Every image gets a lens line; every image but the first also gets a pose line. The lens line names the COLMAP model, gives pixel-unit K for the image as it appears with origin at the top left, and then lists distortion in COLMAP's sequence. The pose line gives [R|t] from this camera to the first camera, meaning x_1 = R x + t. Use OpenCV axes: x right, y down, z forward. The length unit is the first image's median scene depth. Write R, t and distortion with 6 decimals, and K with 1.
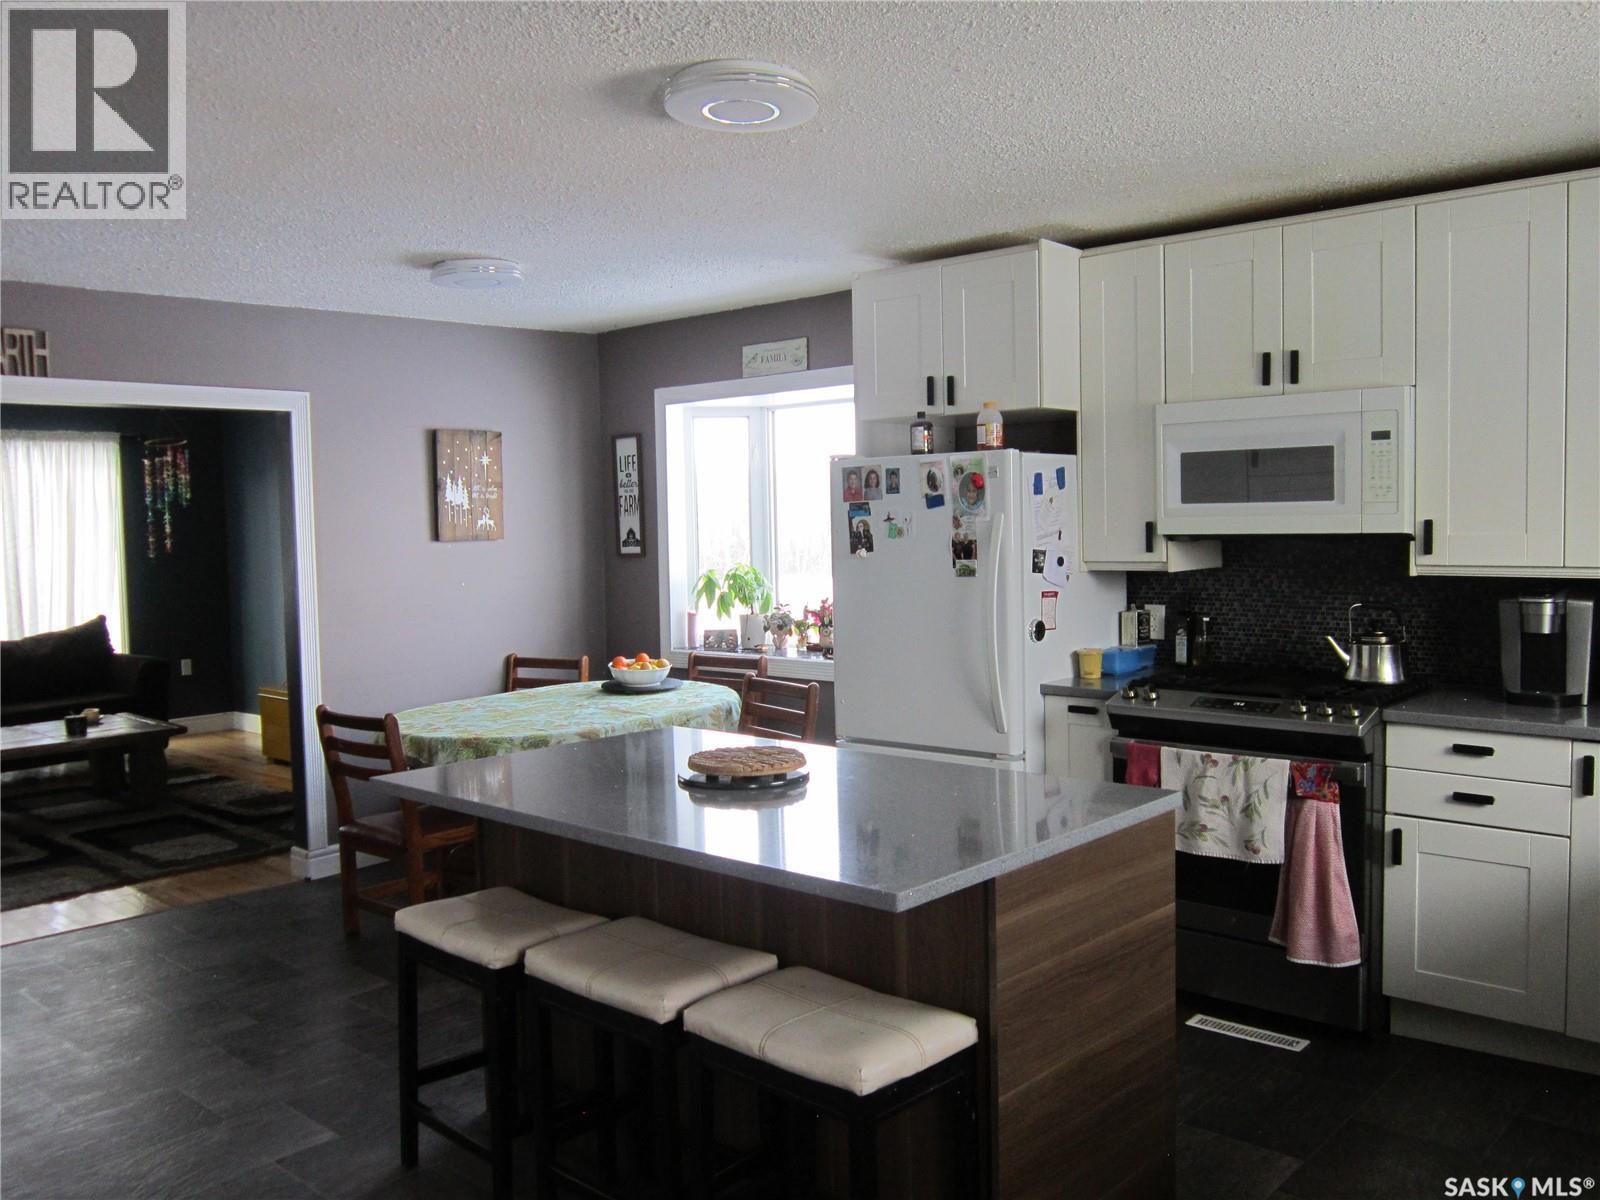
lens RADIAL K [[1314.2, 0, 795.8], [0, 1314.2, 596.4], [0, 0, 1]] dist [-0.037009, 0.005305]
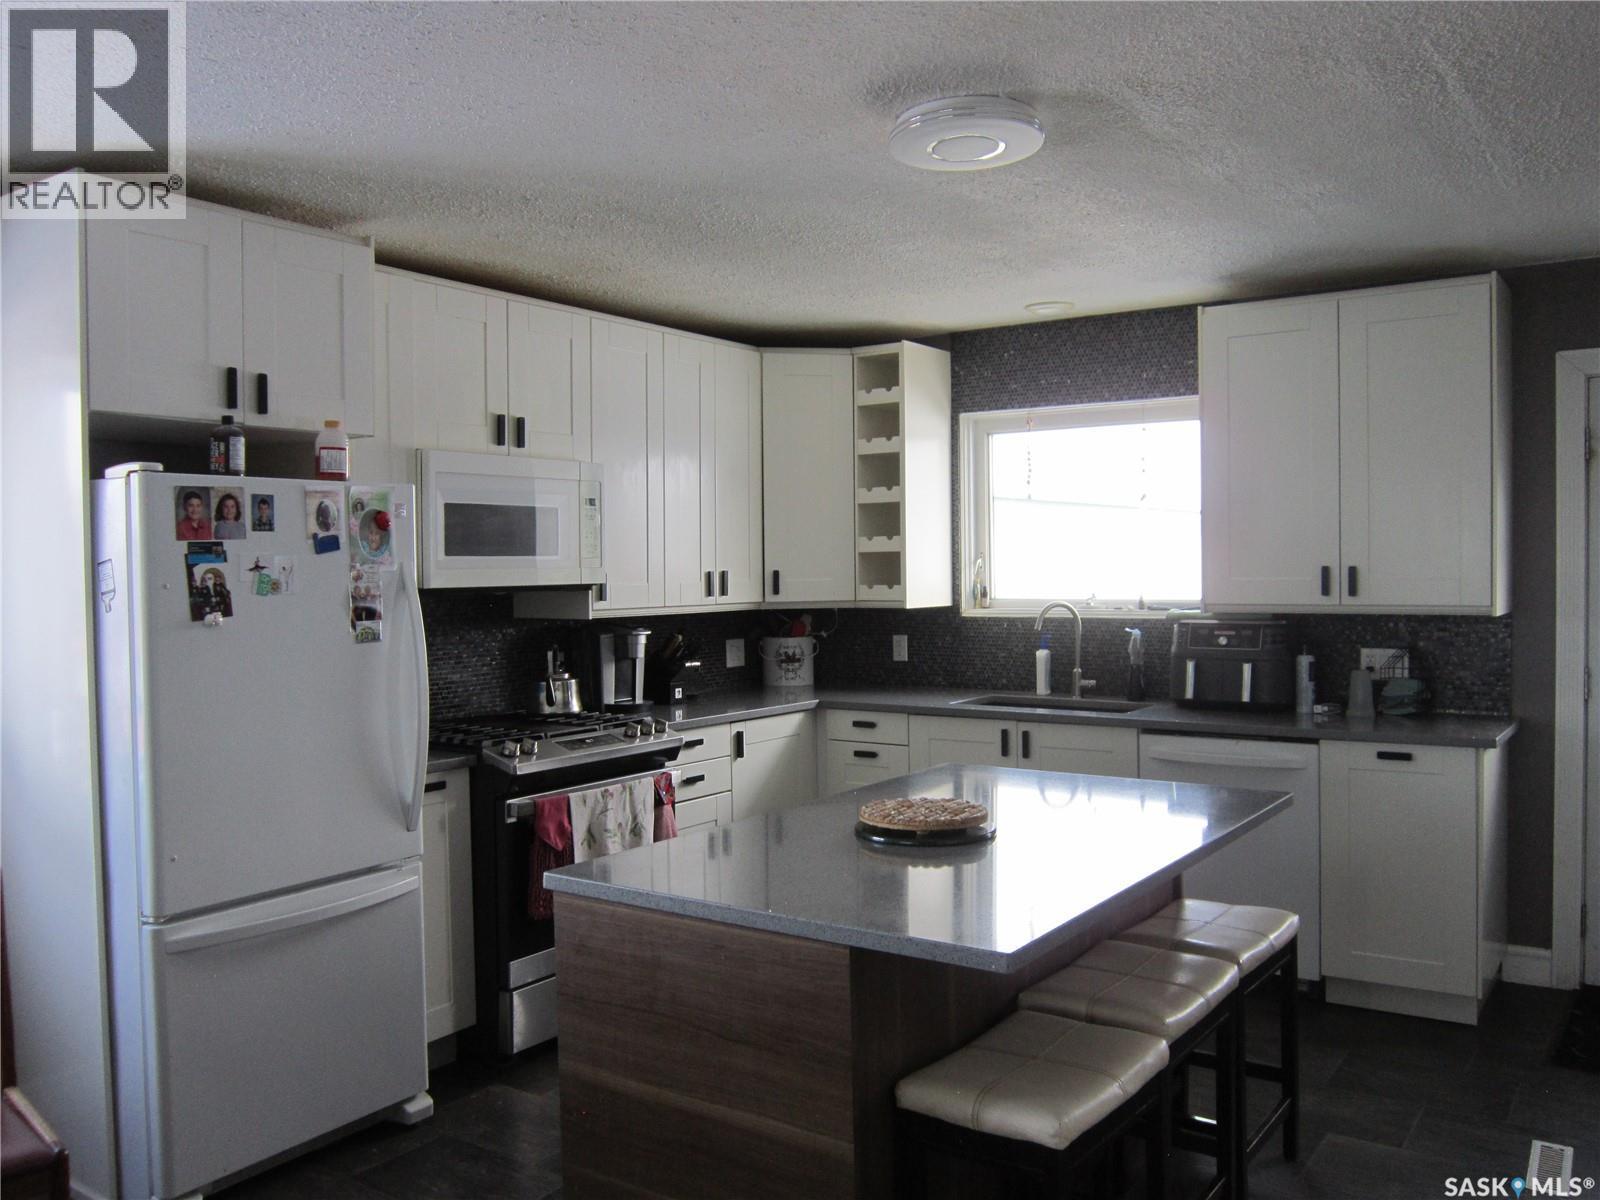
lens RADIAL K [[1314.2, 0, 795.8], [0, 1314.2, 596.4], [0, 0, 1]] dist [-0.037009, 0.005305]
pose [[-0.125756, -0.003747, 0.992054, -0.668260], [0.070843, 0.997406, 0.012747, -0.034008], [-0.989529, 0.071883, -0.125164, 0.841652]]
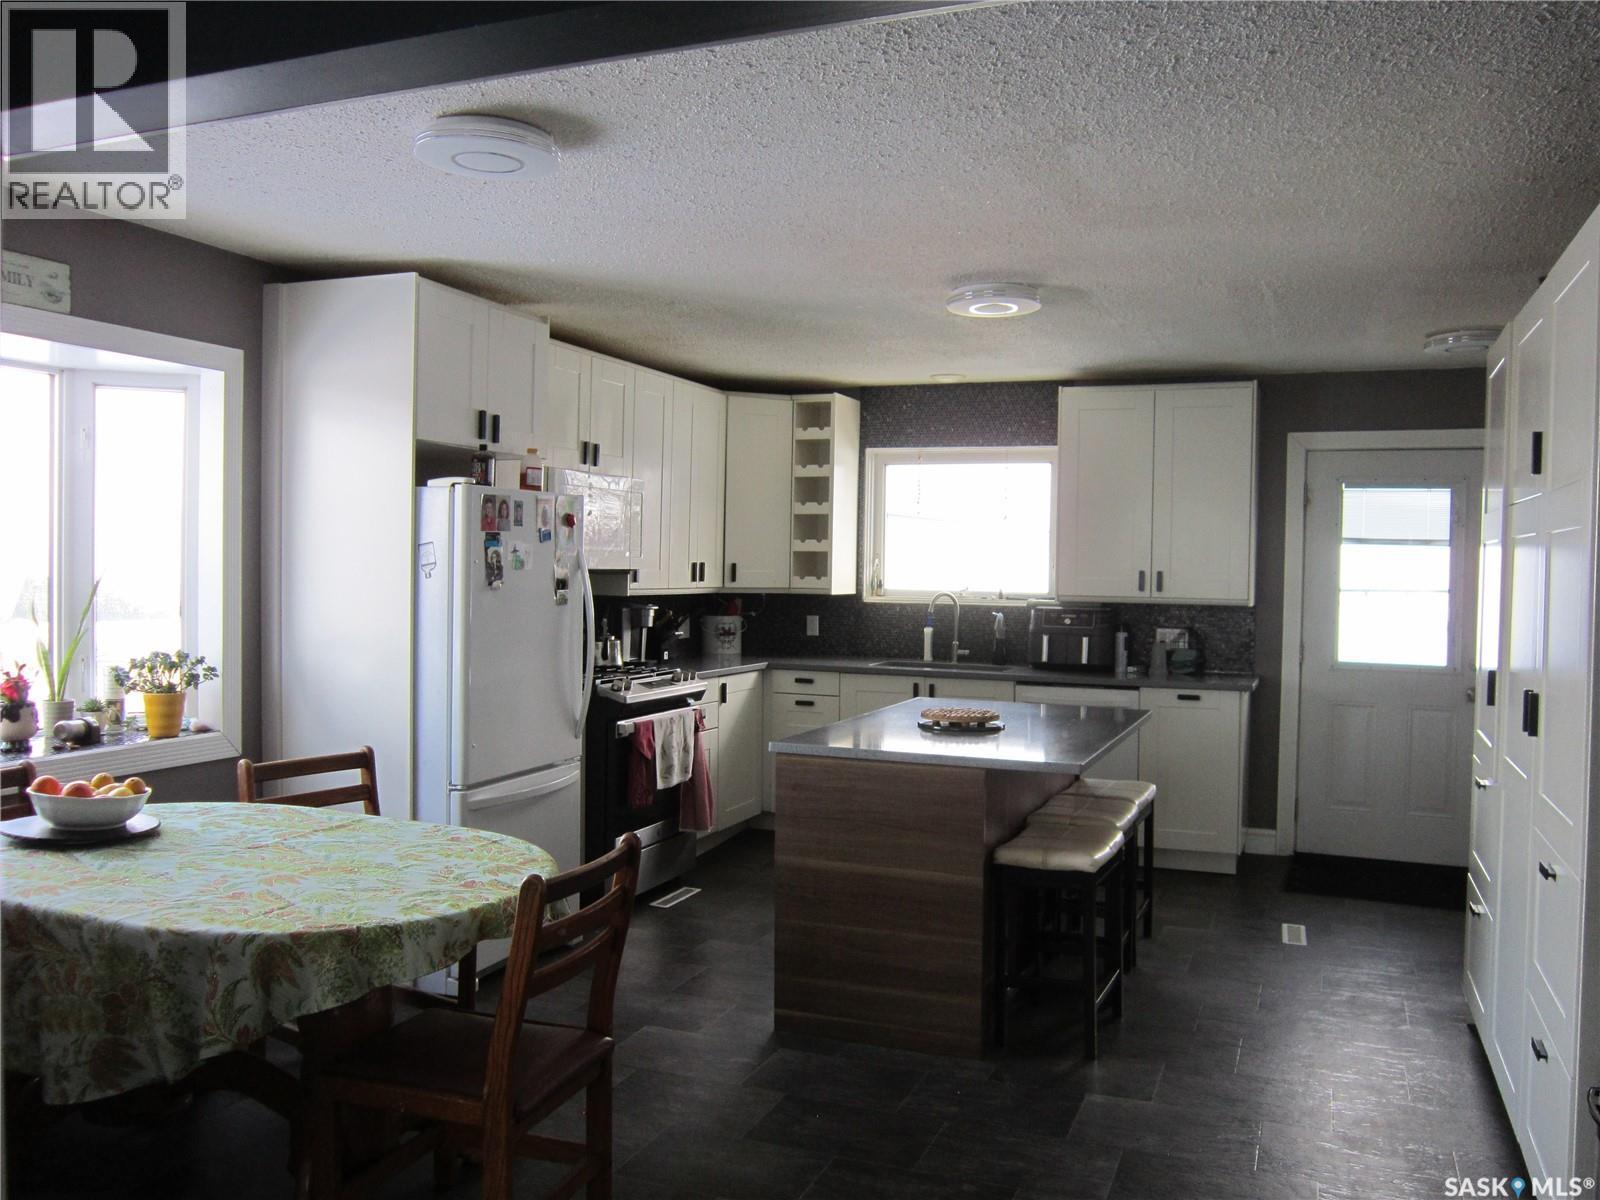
lens RADIAL K [[1314.2, 0, 795.8], [0, 1314.2, 596.4], [0, 0, 1]] dist [-0.037009, 0.005305]
pose [[-0.343295, -0.010356, 0.939170, -0.983231], [0.043428, 0.998695, 0.026887, -0.043450], [-0.938223, 0.050017, -0.342397, 1.190987]]
